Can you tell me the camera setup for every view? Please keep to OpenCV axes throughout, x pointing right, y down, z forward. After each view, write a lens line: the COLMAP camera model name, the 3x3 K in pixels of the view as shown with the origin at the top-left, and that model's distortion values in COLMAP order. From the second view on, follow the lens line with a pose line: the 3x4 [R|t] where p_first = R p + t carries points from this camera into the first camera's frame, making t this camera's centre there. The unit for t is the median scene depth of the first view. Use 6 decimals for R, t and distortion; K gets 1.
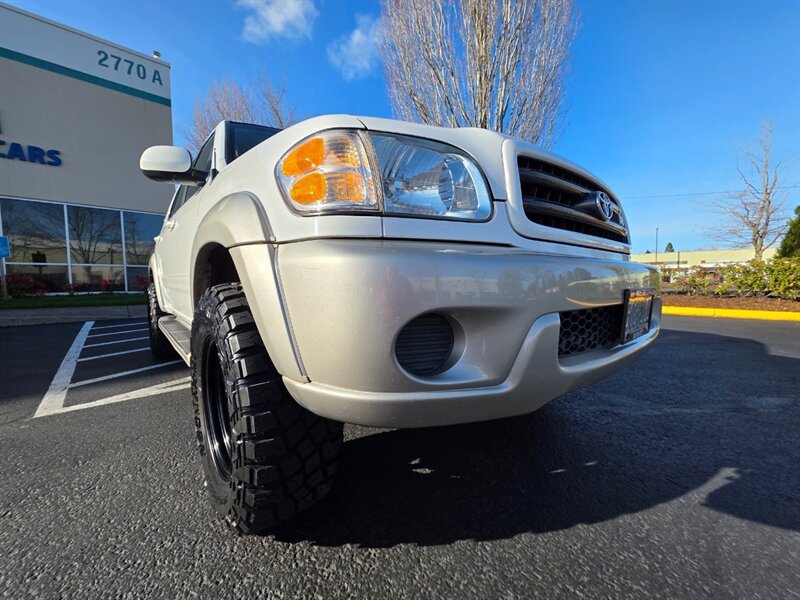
lens RADIAL K [[323.5, 0, 400.0], [0, 323.5, 300.0], [0, 0, 1]] dist [0.002281, 0.000428]
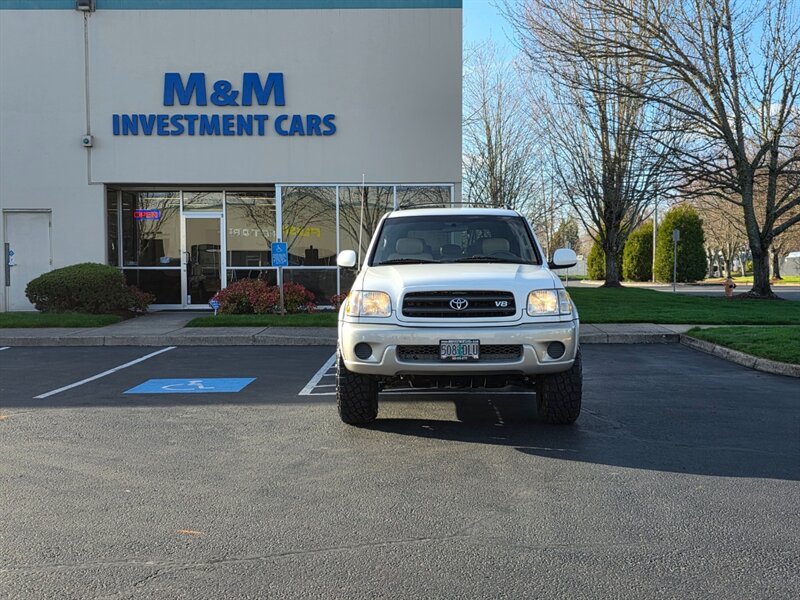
lens RADIAL K [[1014.7, 0, 406.1], [0, 1014.7, 301.3], [0, 0, 1]] dist [0.071860, -0.019918]
pose [[0.732093, 0.028388, -0.680612, 6.243279], [-0.041496, 0.999134, -0.002963, -0.316654], [0.679939, 0.030412, 0.732638, -5.439296]]
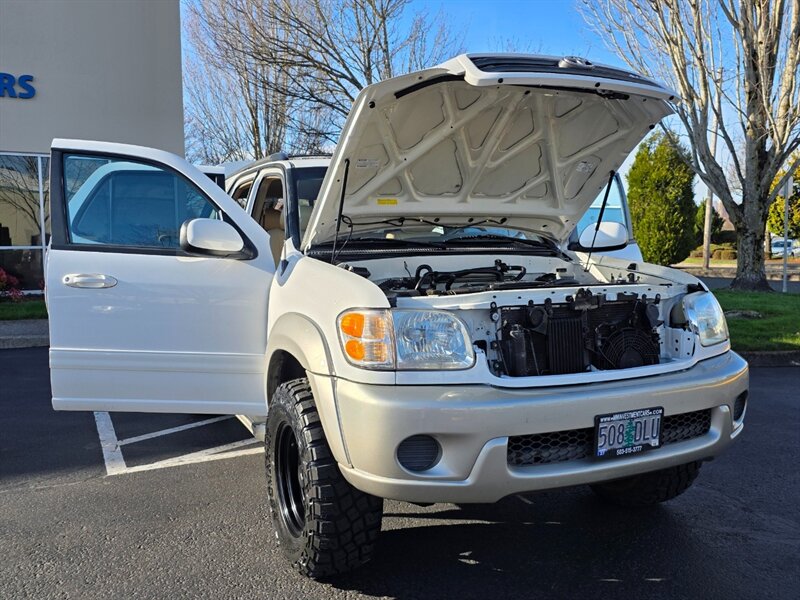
lens RADIAL K [[697.7, 0, 405.9], [0, 697.7, 296.6], [0, 0, 1]] dist [0.054580, -0.008528]
pose [[0.962668, 0.021502, -0.269829, 0.697320], [-0.016209, 0.999630, 0.021829, -0.530371], [0.270199, -0.016641, 0.962661, -1.771728]]
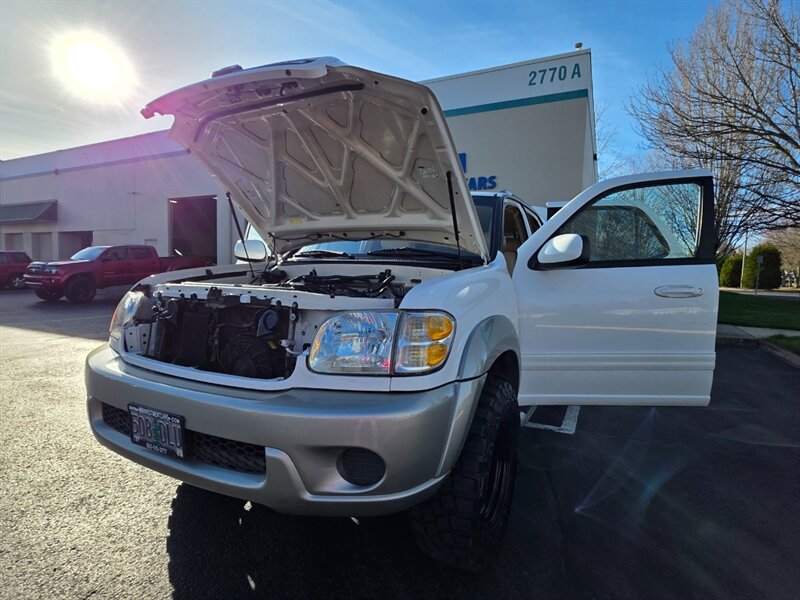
lens RADIAL K [[417.1, 0, 400.0], [0, 417.1, 300.0], [0, 0, 1]] dist [0.002075, 0.001231]
pose [[0.362927, 0.084296, -0.927997, 2.605372], [-0.083408, 0.994841, 0.057748, -0.629880], [0.928077, 0.056444, 0.368085, 1.343927]]
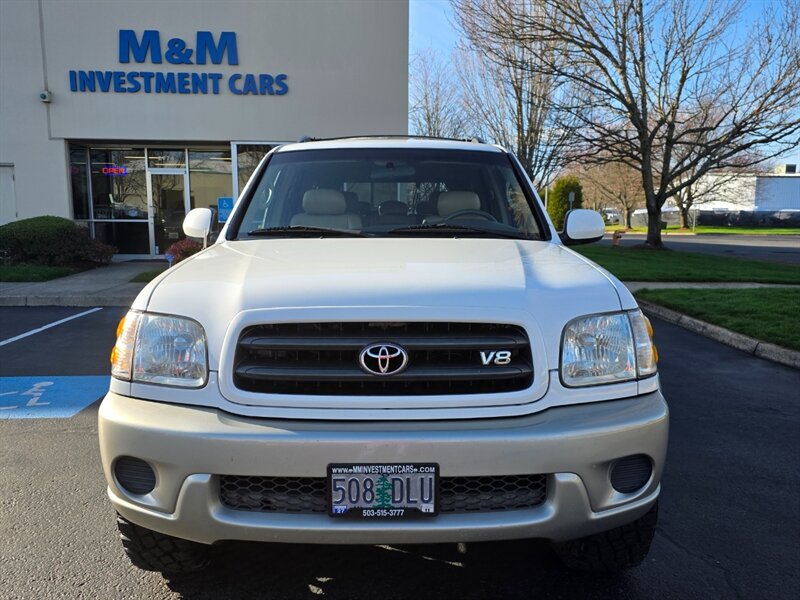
lens RADIAL K [[659.6, 0, 400.0], [0, 659.6, 300.0], [0, 0, 1]] dist [0.026049, -0.001473]
pose [[0.759115, 0.092950, -0.644286, 2.087057], [-0.048070, 0.995055, 0.086918, -0.708417], [0.649179, -0.035010, 0.759829, -0.380797]]
